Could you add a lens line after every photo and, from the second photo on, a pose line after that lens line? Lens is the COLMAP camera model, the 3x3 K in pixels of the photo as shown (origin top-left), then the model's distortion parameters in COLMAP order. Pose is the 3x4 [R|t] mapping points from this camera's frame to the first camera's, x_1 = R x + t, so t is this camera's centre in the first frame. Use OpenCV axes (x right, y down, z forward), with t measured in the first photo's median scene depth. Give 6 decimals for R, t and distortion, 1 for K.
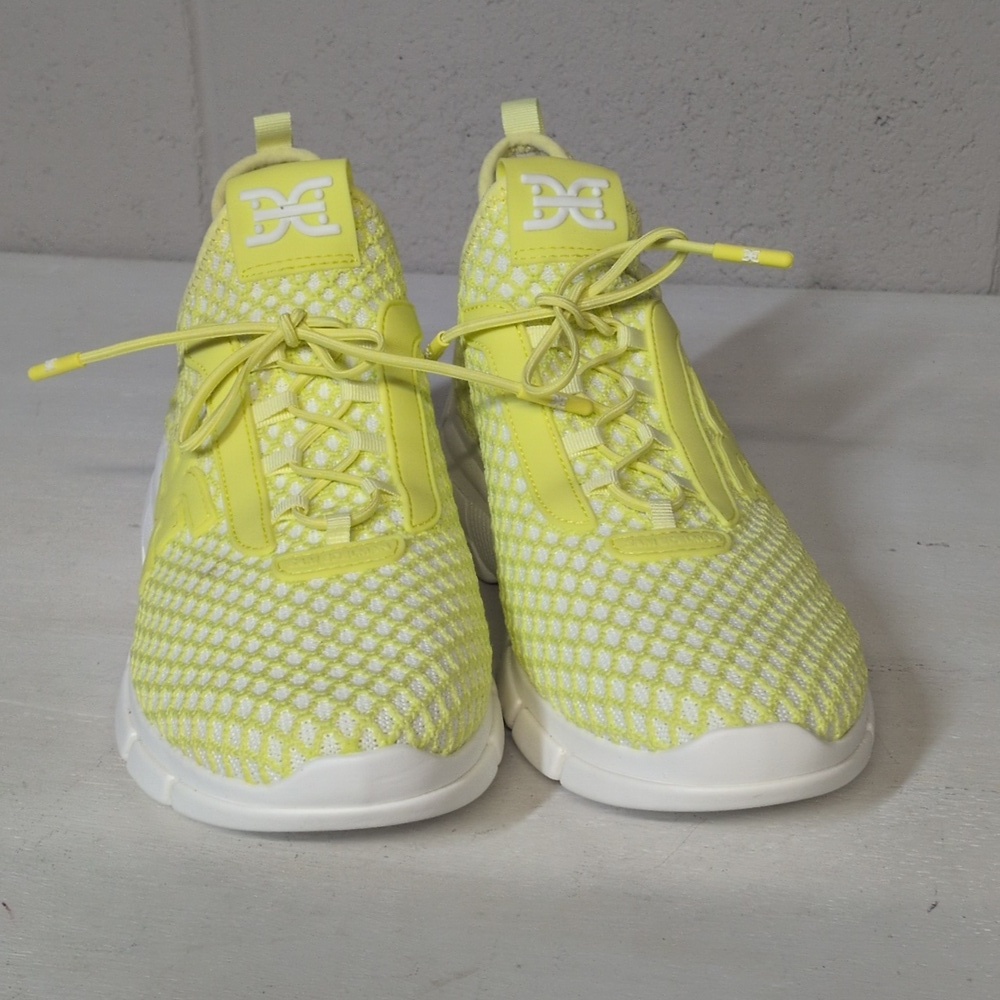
lens RADIAL K [[1710.4, 0, 504.3], [0, 1710.4, 505.2], [0, 0, 1]] dist [0.079116, 0.000000]
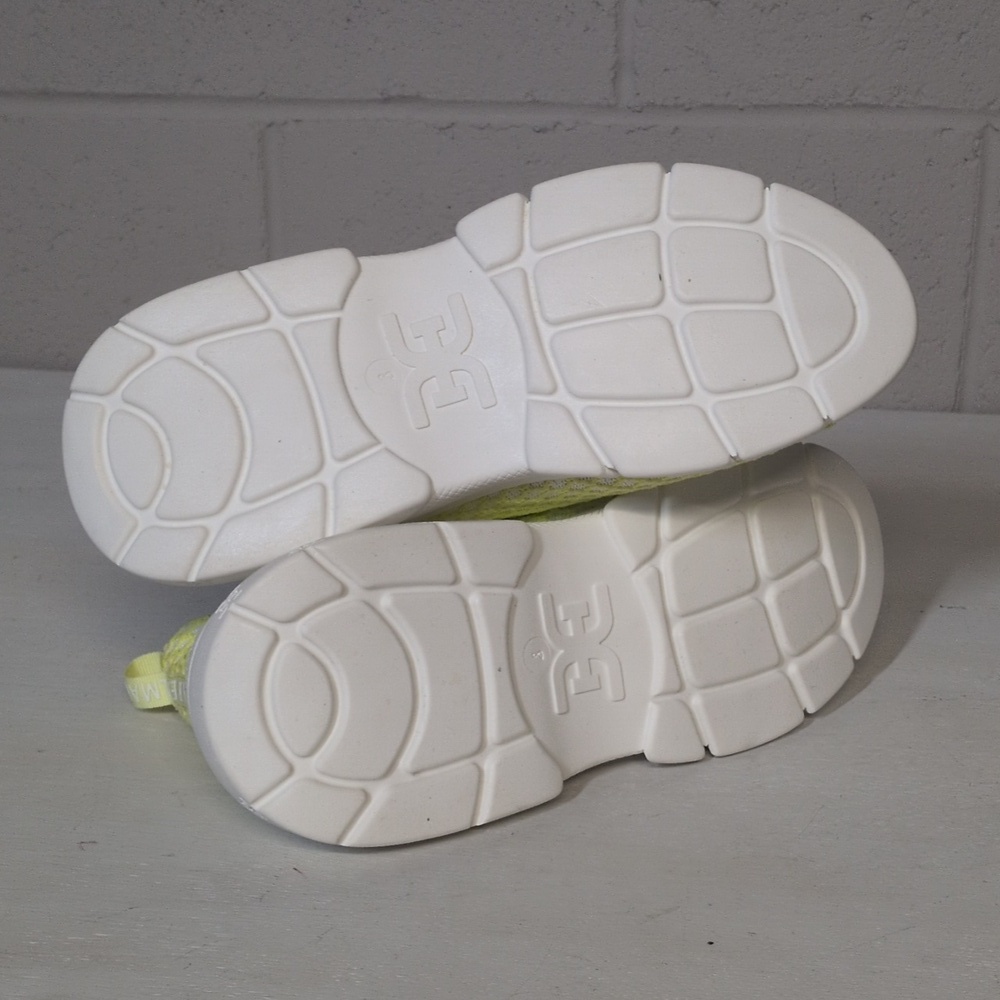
lens RADIAL K [[1710.4, 0, 500.3], [0, 1710.4, 497.9], [0, 0, 1]] dist [0.079116, 0.000000]
pose [[0.997704, 0.001749, 0.067700, -0.105182], [0.003624, 0.996855, -0.079161, 0.027384], [-0.067625, 0.079225, 0.994560, -0.138407]]
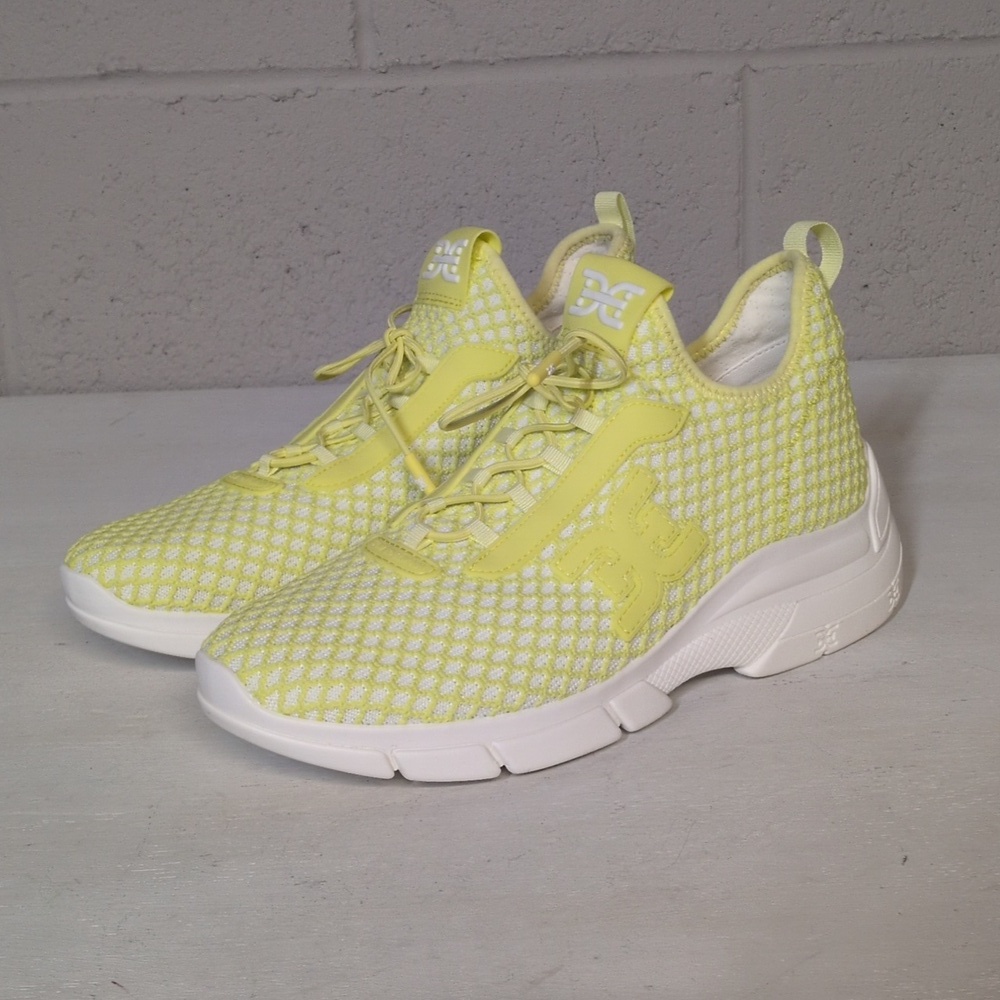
lens RADIAL K [[1710.4, 0, 504.2], [0, 1710.4, 504.6], [0, 0, 1]] dist [0.079116, 0.000000]
pose [[0.971404, -0.097826, 0.216344, -0.120168], [0.110497, 0.992753, -0.047239, 0.004890], [-0.210155, 0.069793, 0.975174, -0.063268]]
